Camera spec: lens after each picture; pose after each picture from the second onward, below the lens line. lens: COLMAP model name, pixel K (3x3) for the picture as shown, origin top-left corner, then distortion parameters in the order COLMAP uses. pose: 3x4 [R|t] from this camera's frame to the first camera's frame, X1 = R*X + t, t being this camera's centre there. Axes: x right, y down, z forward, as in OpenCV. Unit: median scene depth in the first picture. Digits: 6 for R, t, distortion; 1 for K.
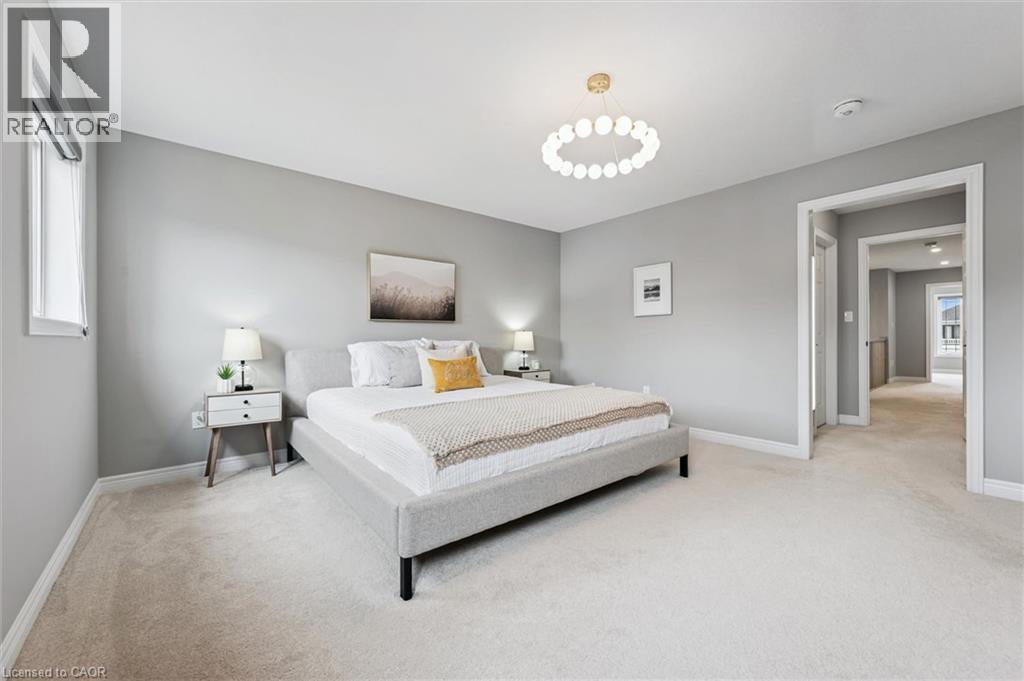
lens RADIAL K [[401.3, 0, 508.5], [0, 401.3, 341.0], [0, 0, 1]] dist [0.000905, 0.000013]
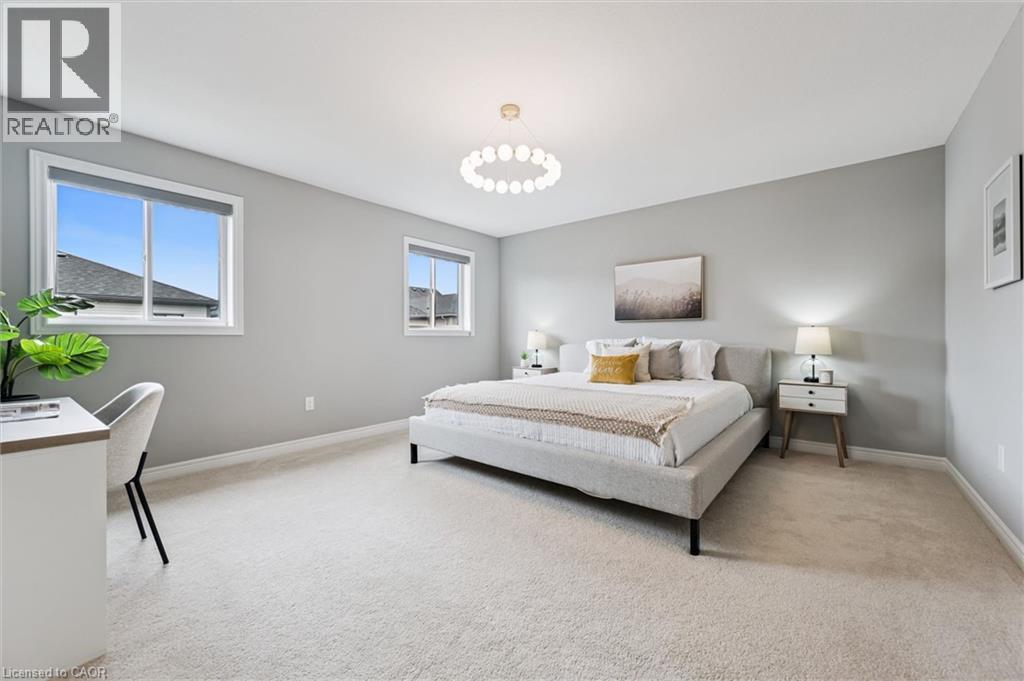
lens RADIAL K [[401.3, 0, 505.2], [0, 401.3, 343.8], [0, 0, 1]] dist [0.000905, 0.000013]
pose [[0.188723, 0.026179, -0.981681, 0.736702], [-0.000239, 0.999646, 0.026612, -0.015825], [0.982030, -0.004788, 0.188662, 0.407364]]
